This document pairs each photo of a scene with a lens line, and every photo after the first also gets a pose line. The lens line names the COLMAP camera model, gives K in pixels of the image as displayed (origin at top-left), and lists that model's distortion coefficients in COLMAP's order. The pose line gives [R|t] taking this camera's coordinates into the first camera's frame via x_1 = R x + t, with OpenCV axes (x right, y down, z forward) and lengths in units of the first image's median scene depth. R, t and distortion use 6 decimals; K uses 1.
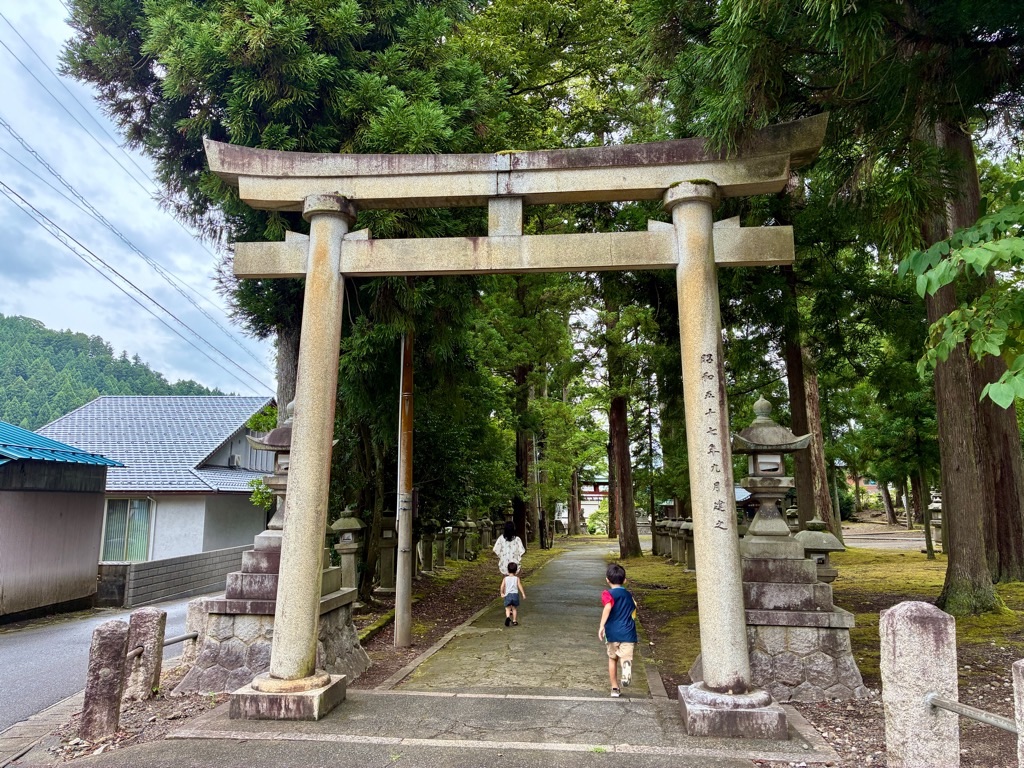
lens RADIAL K [[768.0, 0, 512.0], [0, 768.0, 384.0], [0, 0, 1]] dist [0.058608, -0.090939]
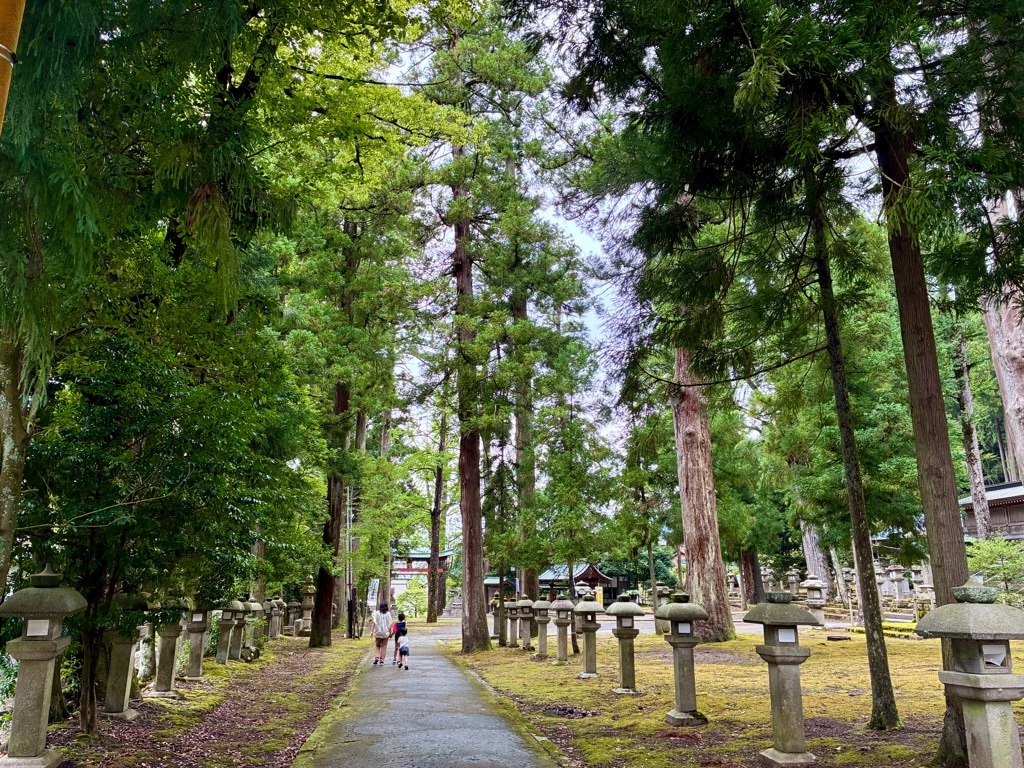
lens RADIAL K [[768.0, 0, 512.0], [0, 768.0, 384.0], [0, 0, 1]] dist [0.058608, -0.090939]
pose [[0.968551, 0.067857, 0.239384, -0.007209], [-0.043569, 0.993481, -0.105340, 0.036986], [-0.244972, 0.091597, 0.965194, 0.199840]]
